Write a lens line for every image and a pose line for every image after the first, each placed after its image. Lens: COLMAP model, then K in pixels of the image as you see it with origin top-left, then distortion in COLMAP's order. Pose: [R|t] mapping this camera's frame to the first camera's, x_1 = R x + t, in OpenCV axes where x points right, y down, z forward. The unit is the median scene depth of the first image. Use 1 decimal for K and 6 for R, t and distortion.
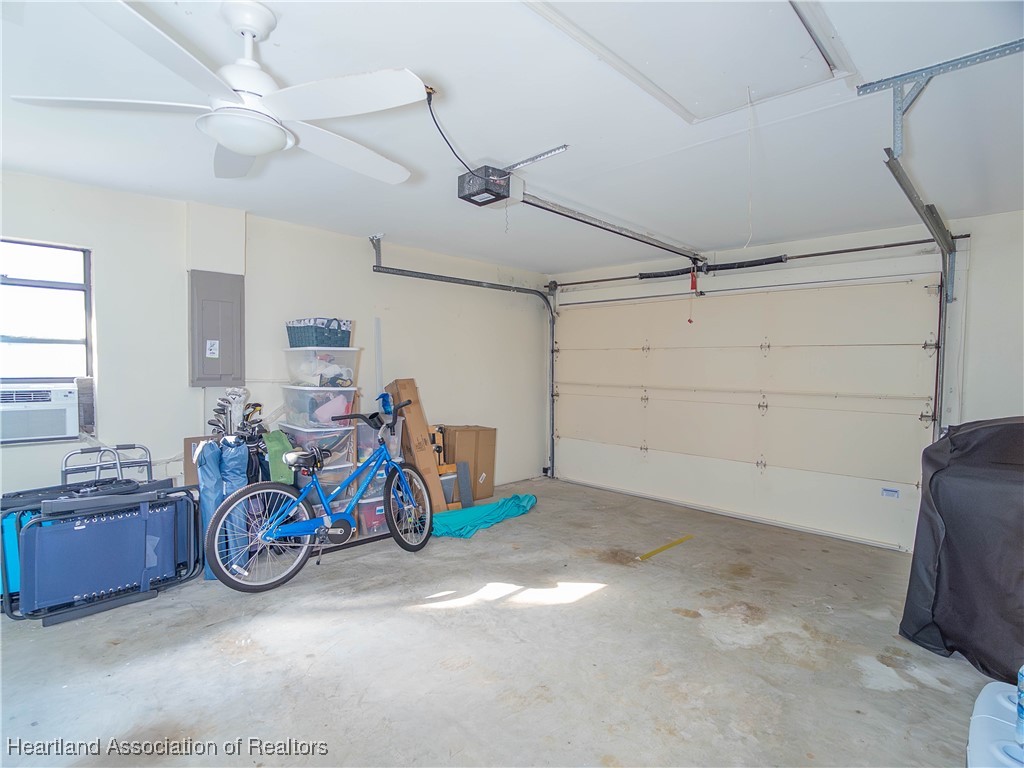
lens RADIAL K [[526.7, 0, 506.6], [0, 526.7, 388.7], [0, 0, 1]] dist [-0.001658, -0.000719]
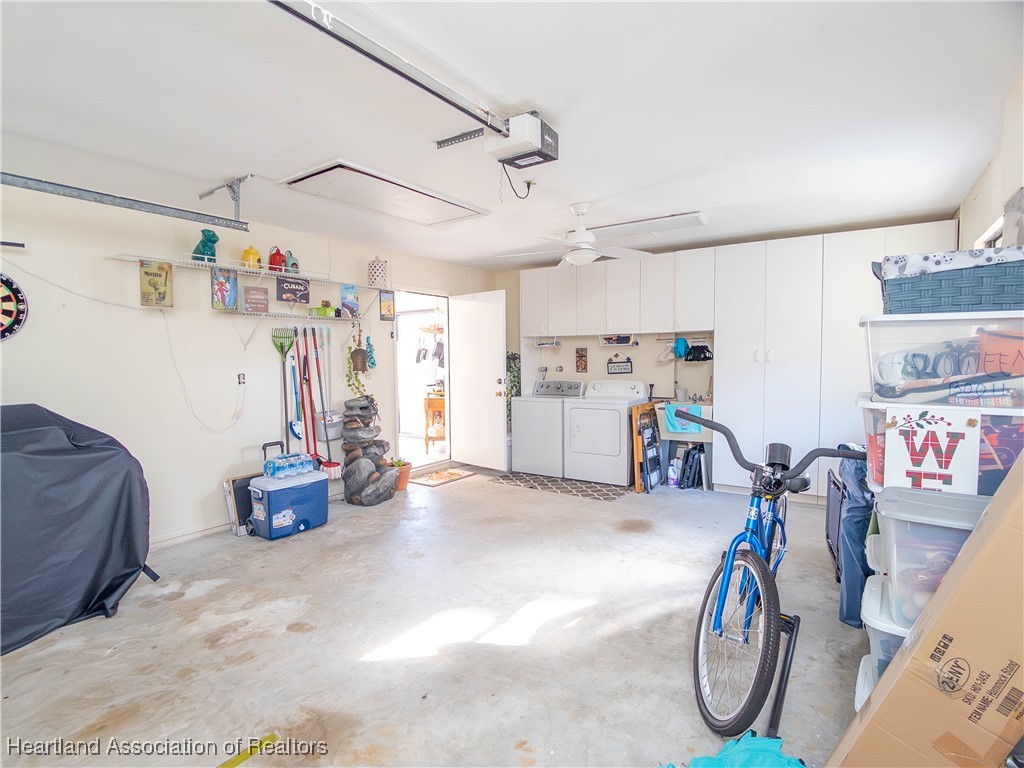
lens RADIAL K [[526.7, 0, 506.6], [0, 526.7, 388.7], [0, 0, 1]] dist [-0.001658, -0.000719]
pose [[-0.983747, 0.010840, -0.179233, 0.151314], [-0.008670, 0.994144, 0.107713, -0.084836], [0.179351, 0.107516, -0.977892, 1.903867]]
